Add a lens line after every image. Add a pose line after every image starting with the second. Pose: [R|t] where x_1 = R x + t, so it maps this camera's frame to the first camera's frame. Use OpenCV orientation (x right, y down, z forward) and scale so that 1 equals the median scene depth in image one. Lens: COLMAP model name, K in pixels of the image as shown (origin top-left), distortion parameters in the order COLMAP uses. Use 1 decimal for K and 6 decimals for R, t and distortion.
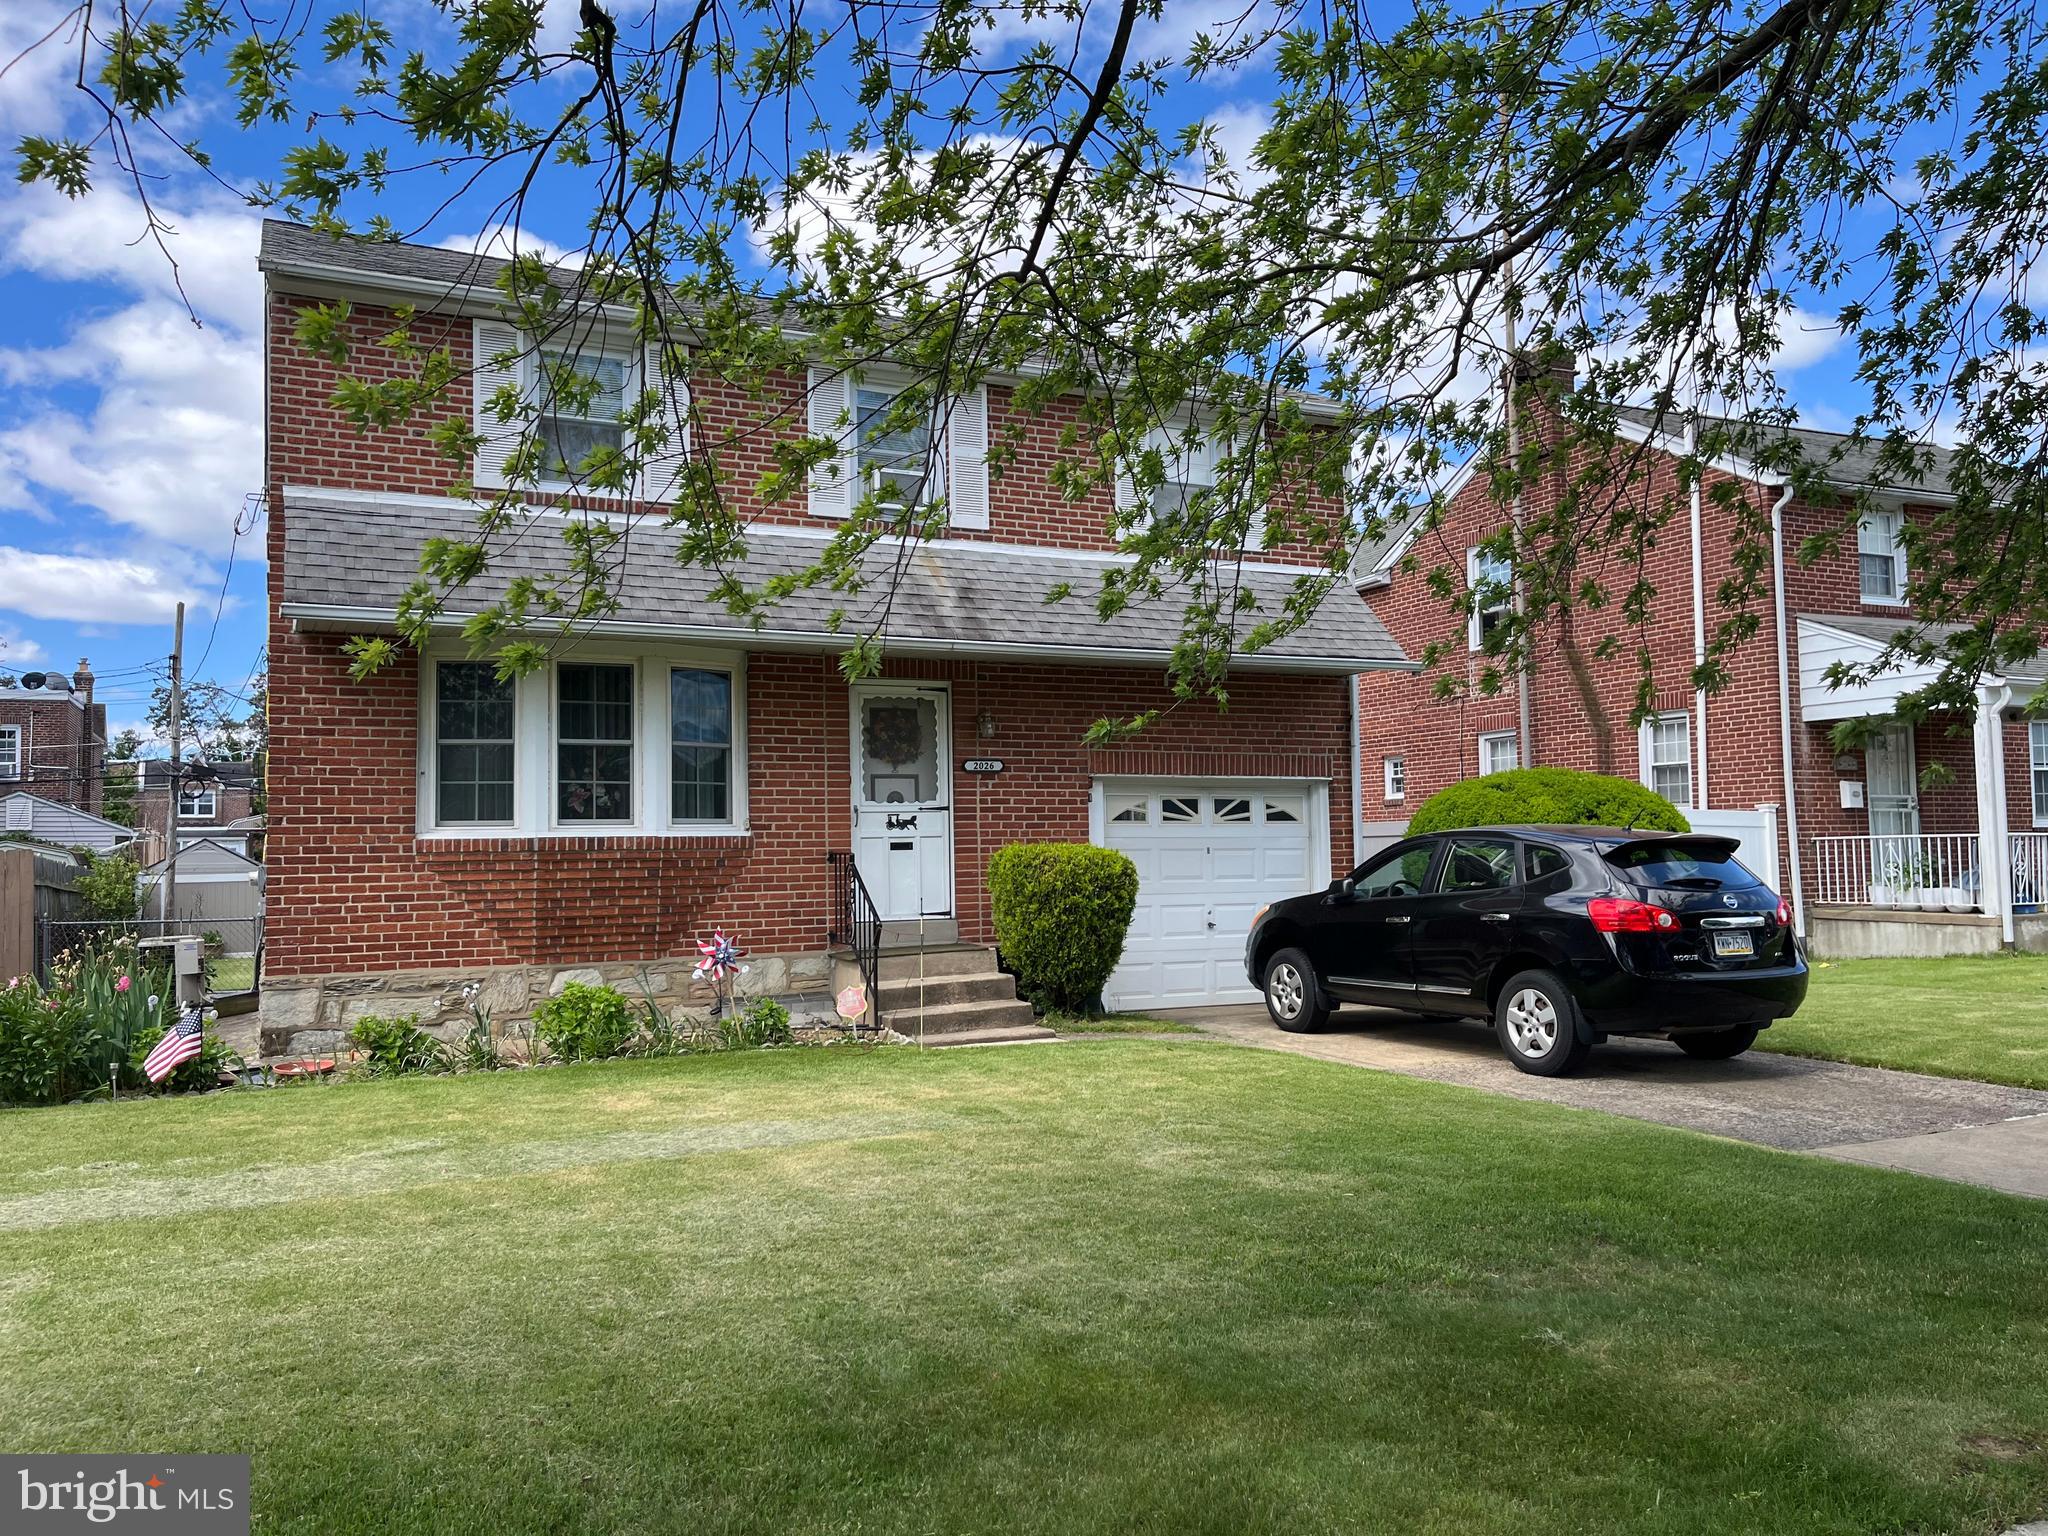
lens RADIAL K [[1547.0, 0, 1024.0], [0, 1547.0, 768.0], [0, 0, 1]] dist [0.126006, -0.164746]
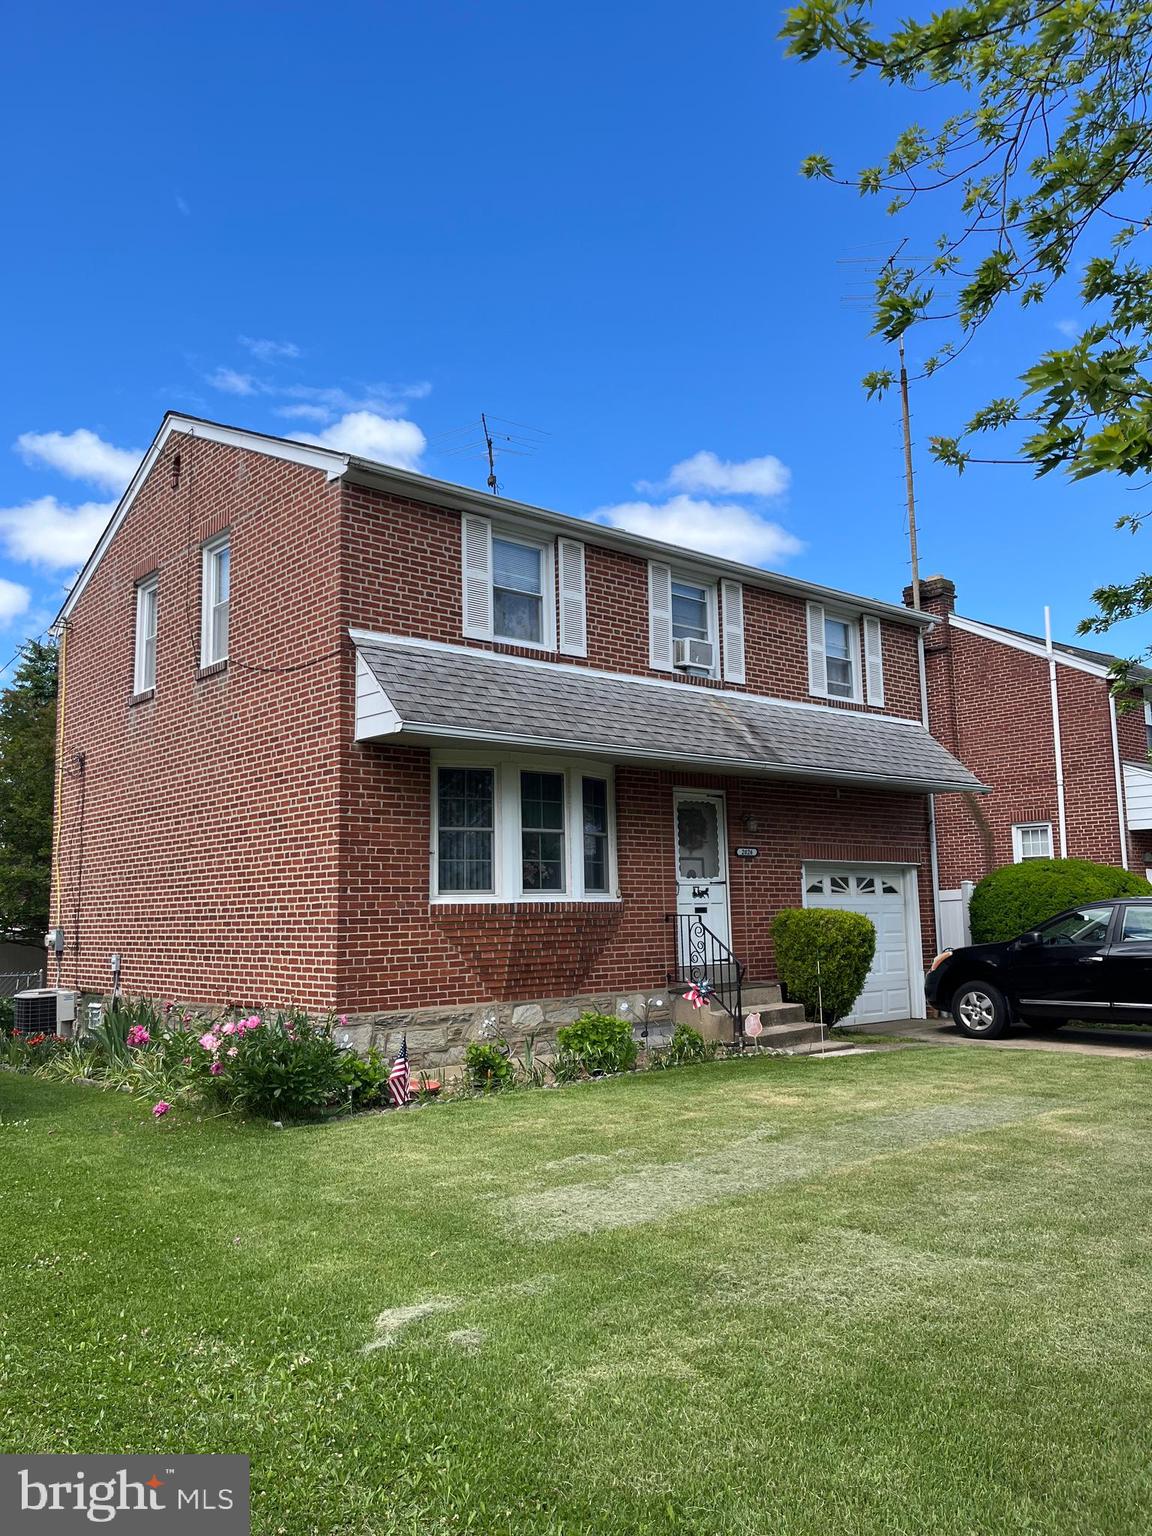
lens RADIAL K [[1160.3, 0, 576.0], [0, 1160.3, 768.0], [0, 0, 1]] dist [0.126006, -0.164746]
pose [[0.958153, 0.031712, 0.284494, -0.528172], [-0.010358, 0.997035, -0.076251, 0.005255], [-0.286068, 0.070113, 0.955641, 0.042360]]
